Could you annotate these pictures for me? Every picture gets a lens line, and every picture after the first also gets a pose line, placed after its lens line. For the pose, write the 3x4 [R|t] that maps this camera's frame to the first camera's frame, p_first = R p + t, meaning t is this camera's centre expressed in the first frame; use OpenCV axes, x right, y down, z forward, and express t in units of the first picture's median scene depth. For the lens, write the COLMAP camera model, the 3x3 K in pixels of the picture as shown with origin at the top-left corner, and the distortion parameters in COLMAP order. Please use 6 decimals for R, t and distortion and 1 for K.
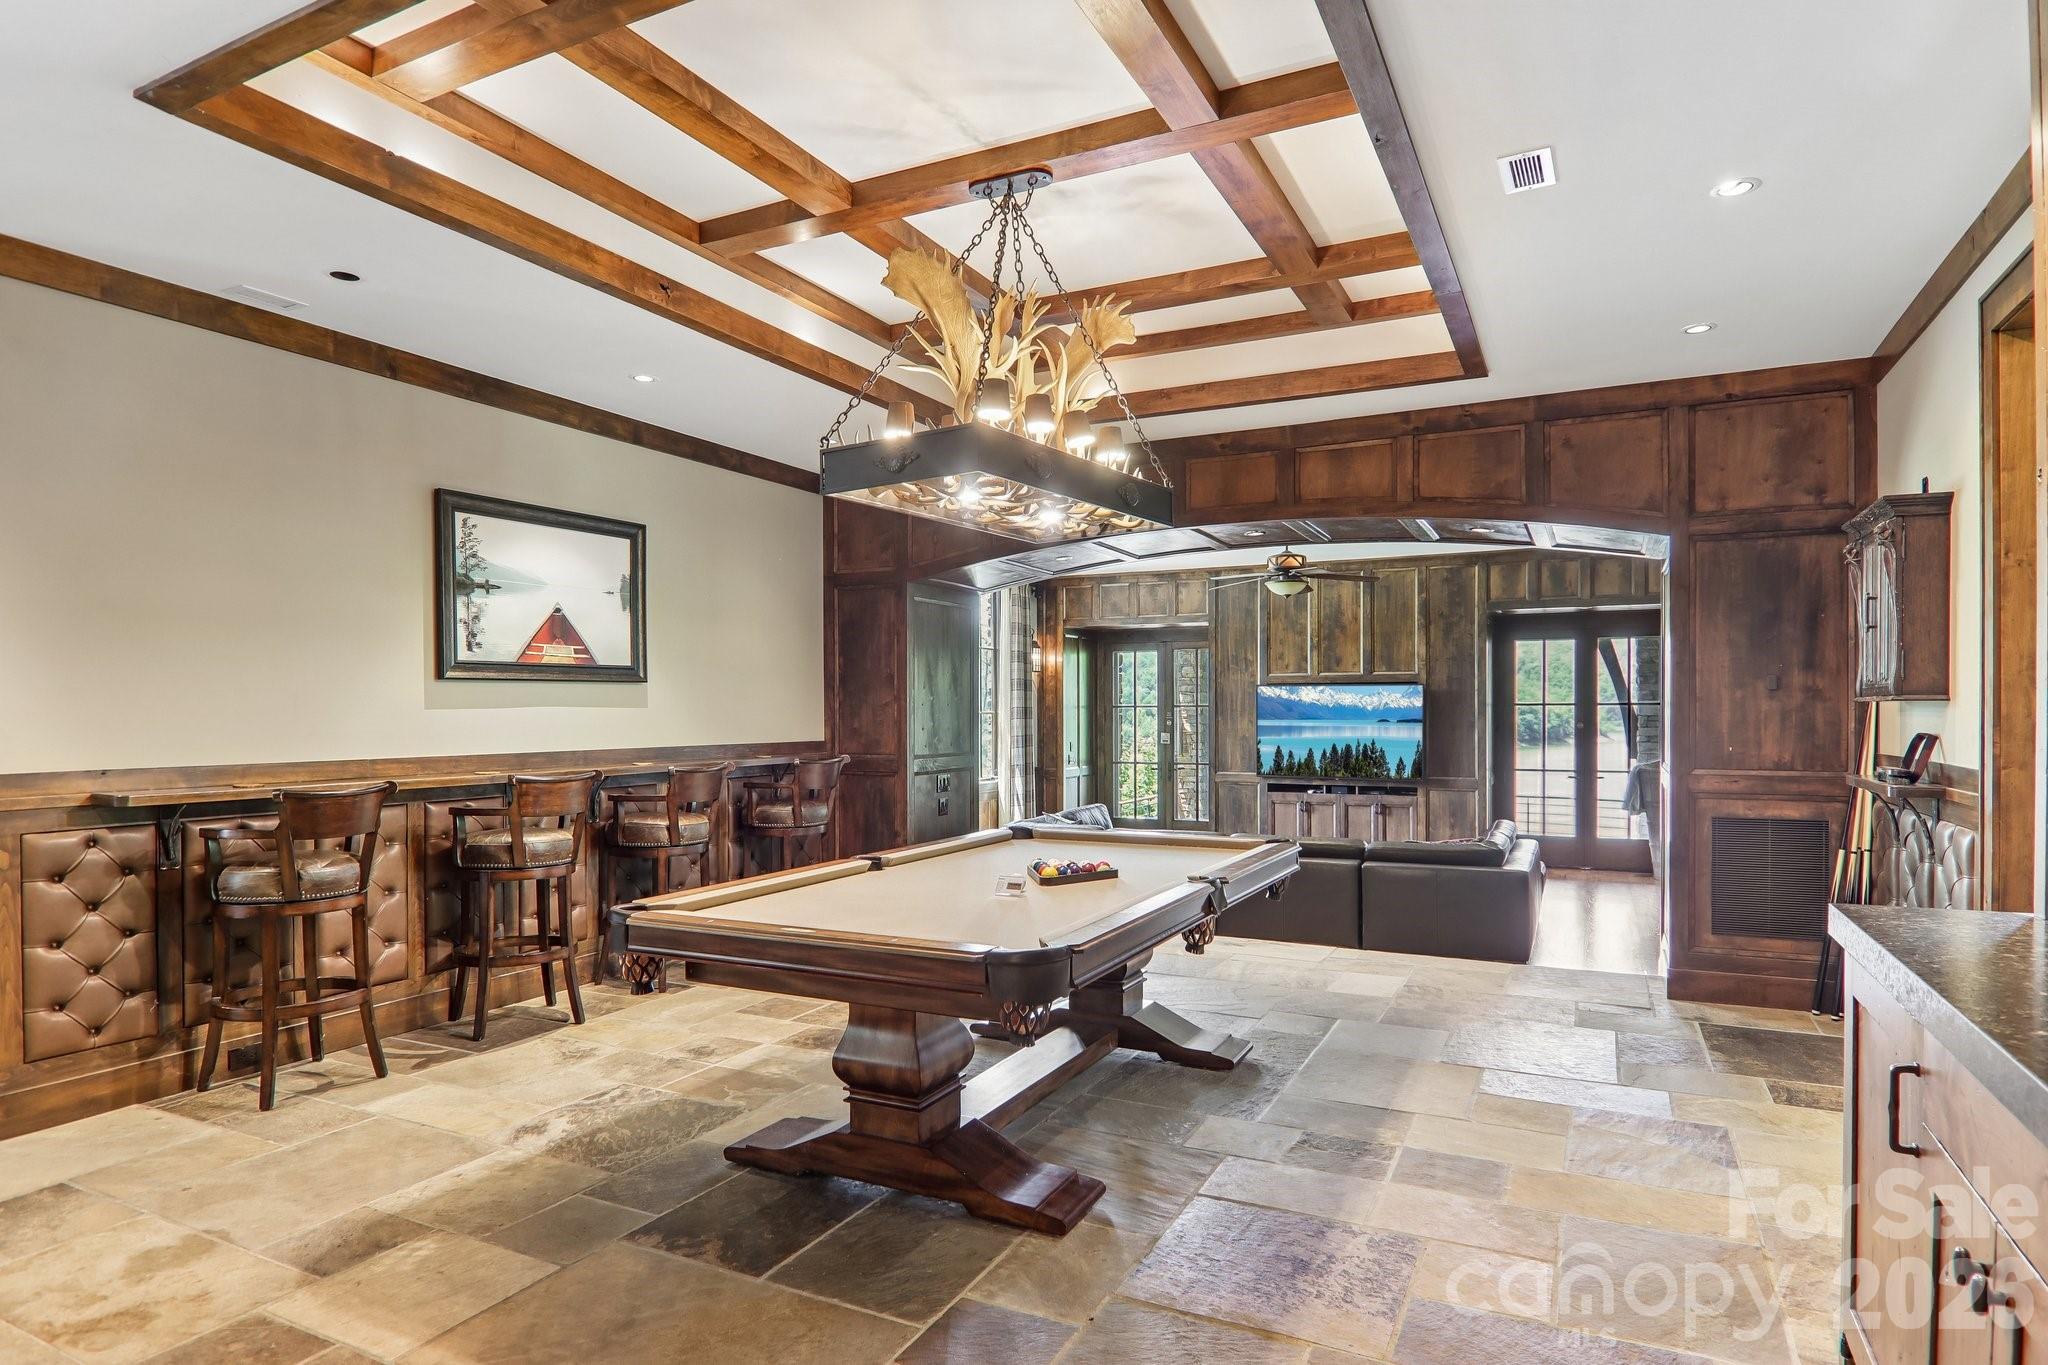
lens RADIAL K [[1154.8, 0, 1015.7], [0, 1154.8, 691.3], [0, 0, 1]] dist [0.005286, -0.016450]
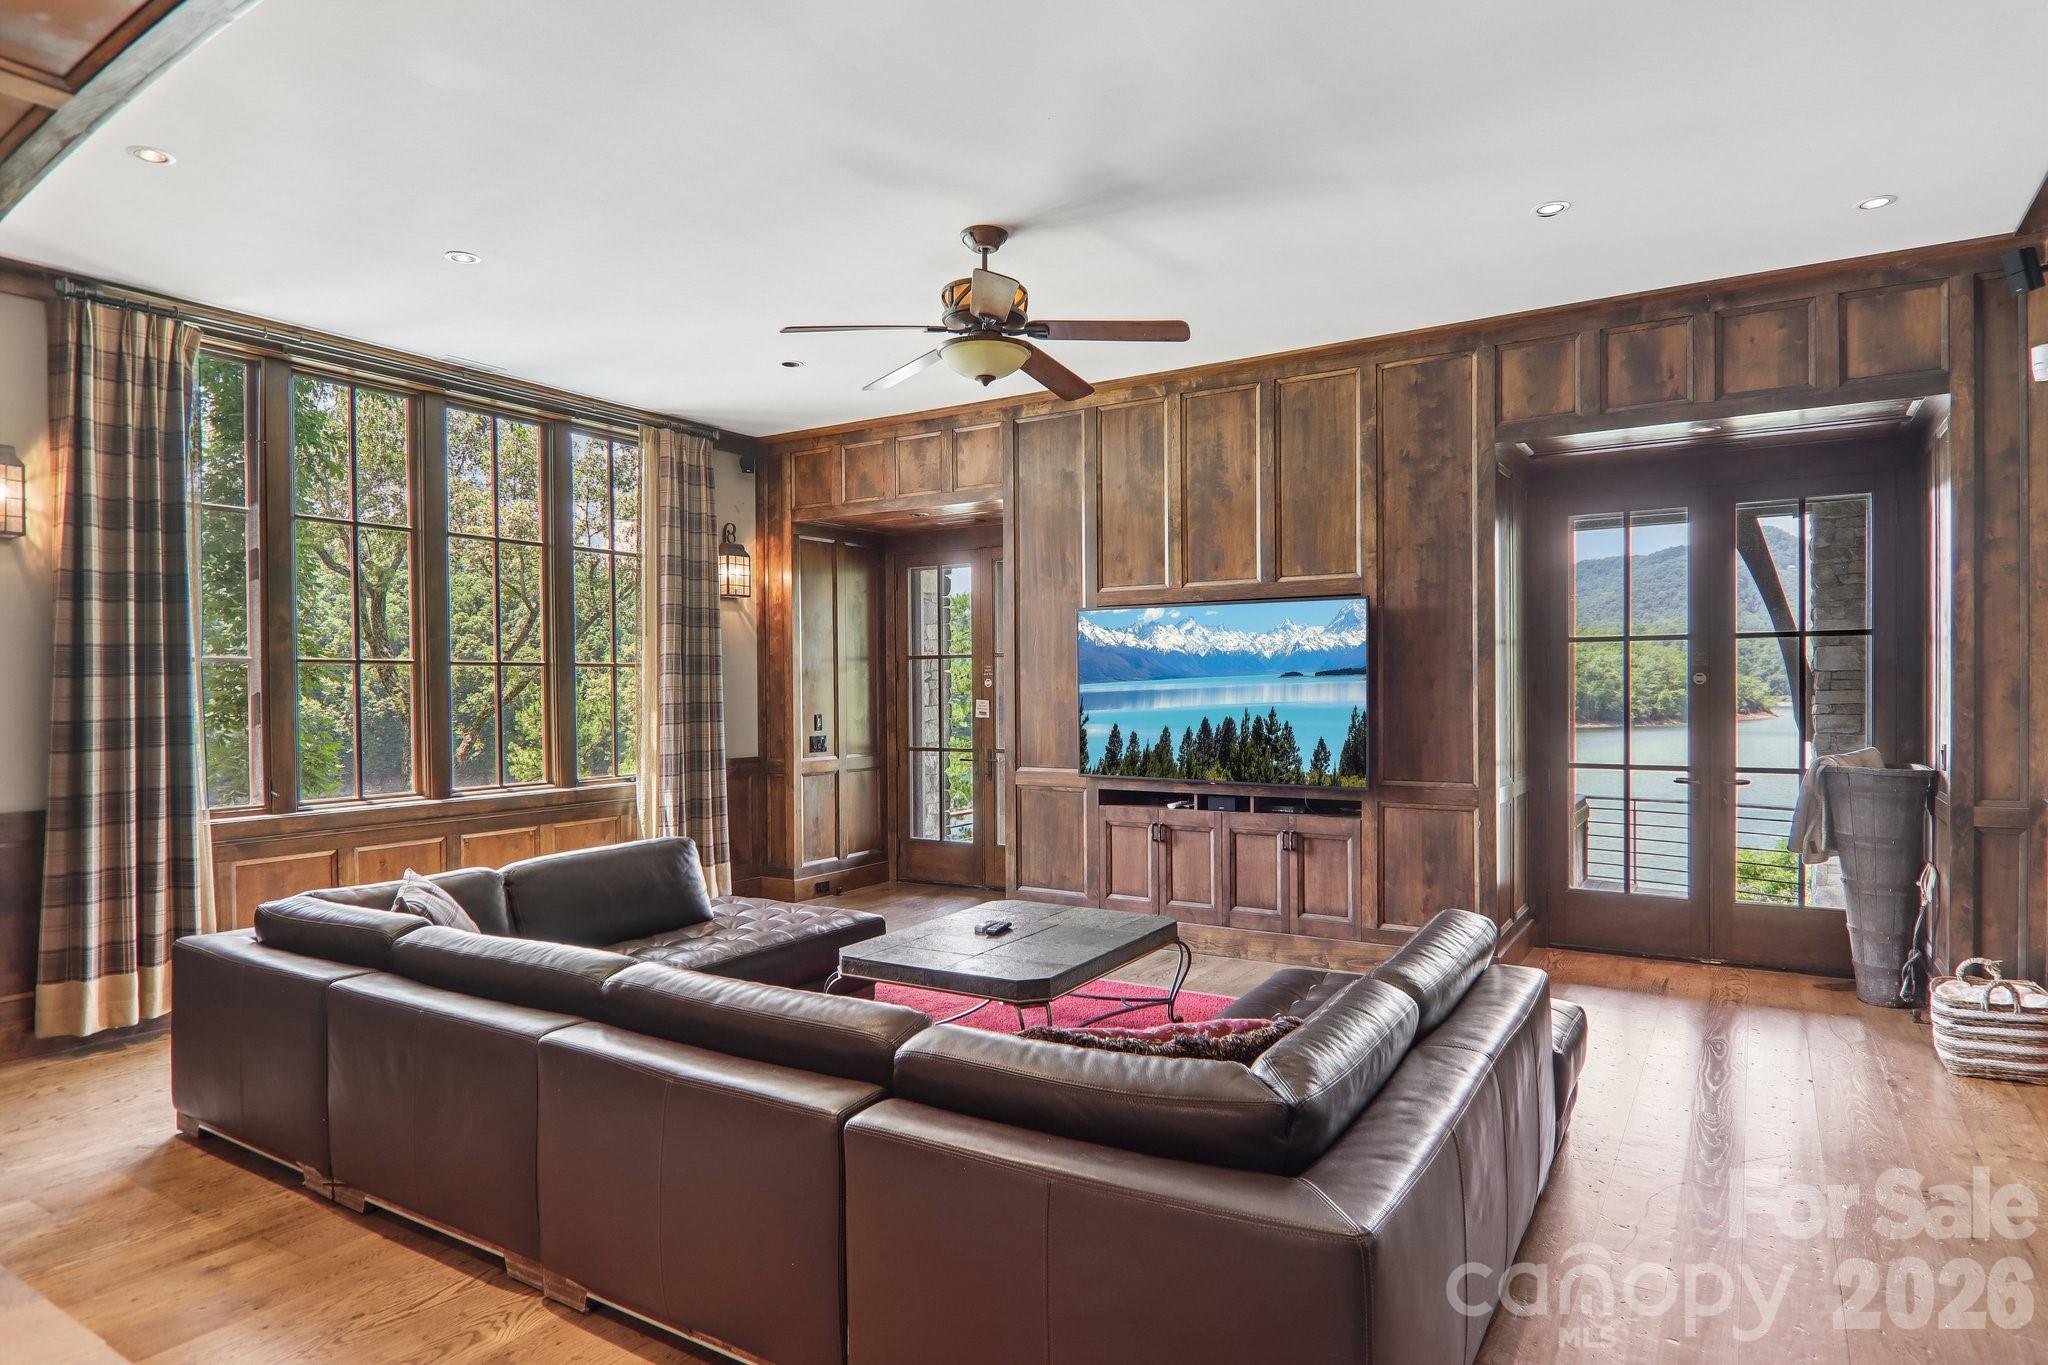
lens RADIAL K [[1154.8, 0, 1027.8], [0, 1154.8, 687.6], [0, 0, 1]] dist [0.005286, -0.016450]
pose [[0.994928, -0.000394, -0.100586, 0.248306], [0.000977, 0.999983, 0.005746, 0.029330], [0.100582, -0.005815, 0.994912, 0.470459]]
